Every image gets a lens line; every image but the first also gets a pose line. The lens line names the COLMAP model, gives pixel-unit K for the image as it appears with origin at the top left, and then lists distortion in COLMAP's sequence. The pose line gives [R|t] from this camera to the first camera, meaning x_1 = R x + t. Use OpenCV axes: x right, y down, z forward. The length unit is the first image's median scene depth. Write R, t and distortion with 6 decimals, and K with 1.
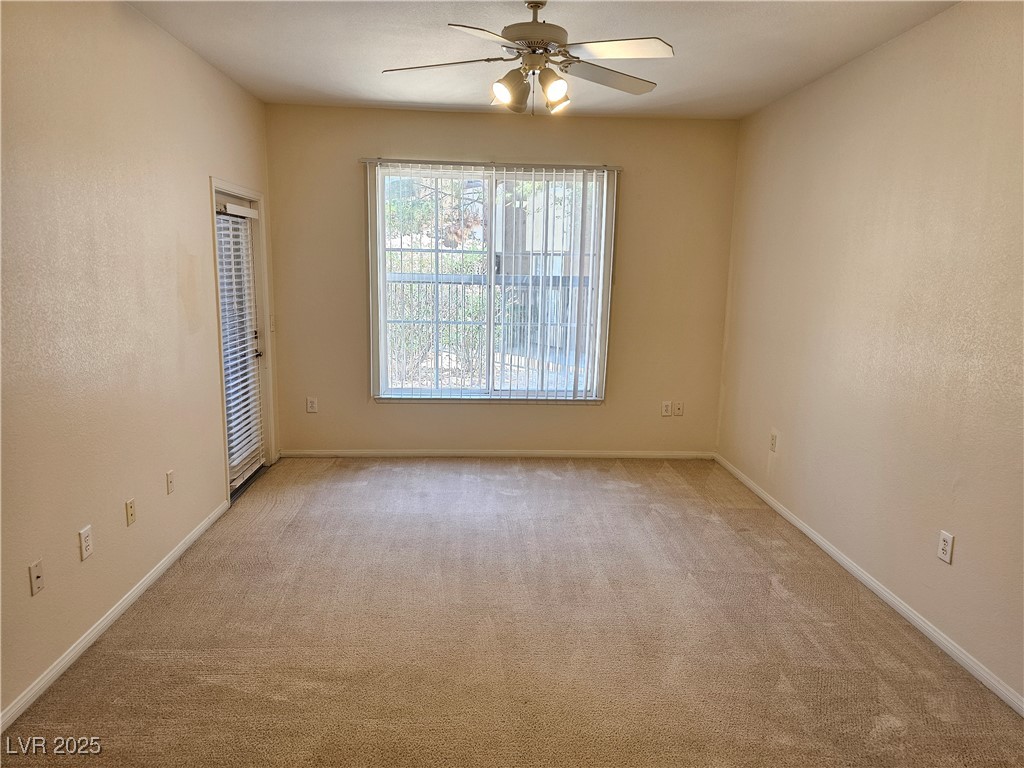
lens RADIAL K [[686.5, 0, 515.4], [0, 686.5, 387.0], [0, 0, 1]] dist [0.054542, -0.046624]
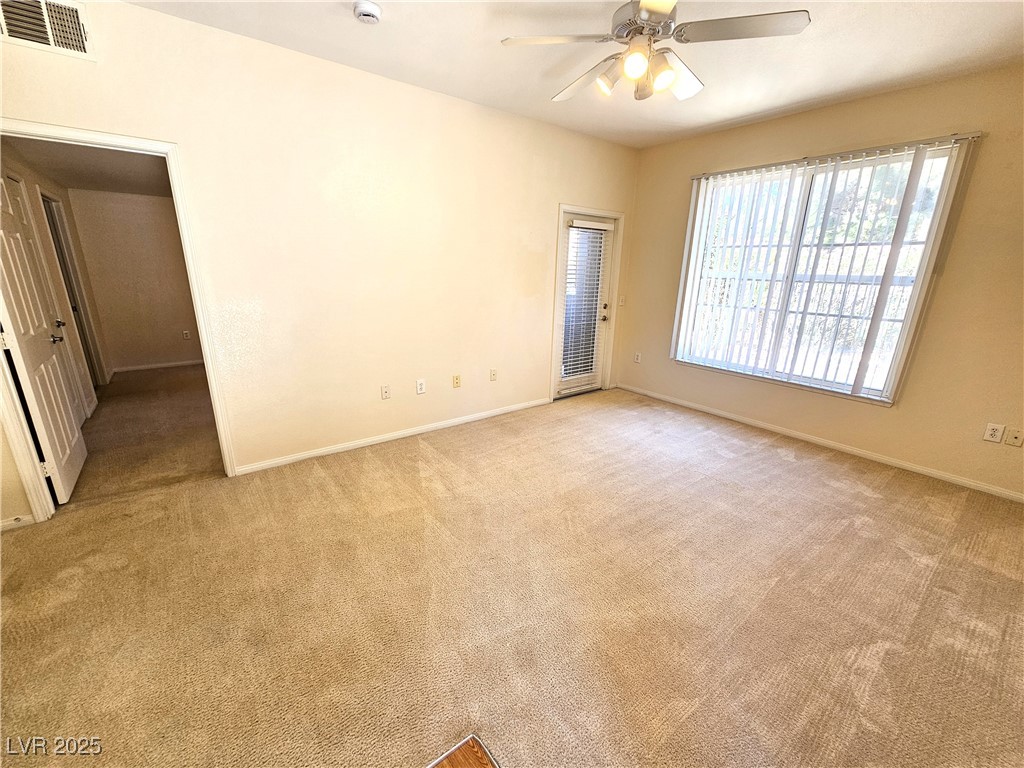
lens RADIAL K [[420.3, 0, 508.3], [0, 420.3, 390.2], [0, 0, 1]] dist [-0.001073, 0.000118]
pose [[0.566314, 0.223448, -0.793322, 0.312276], [-0.160422, 0.974023, 0.159827, -0.006384], [0.808426, 0.036754, 0.587449, 0.261298]]
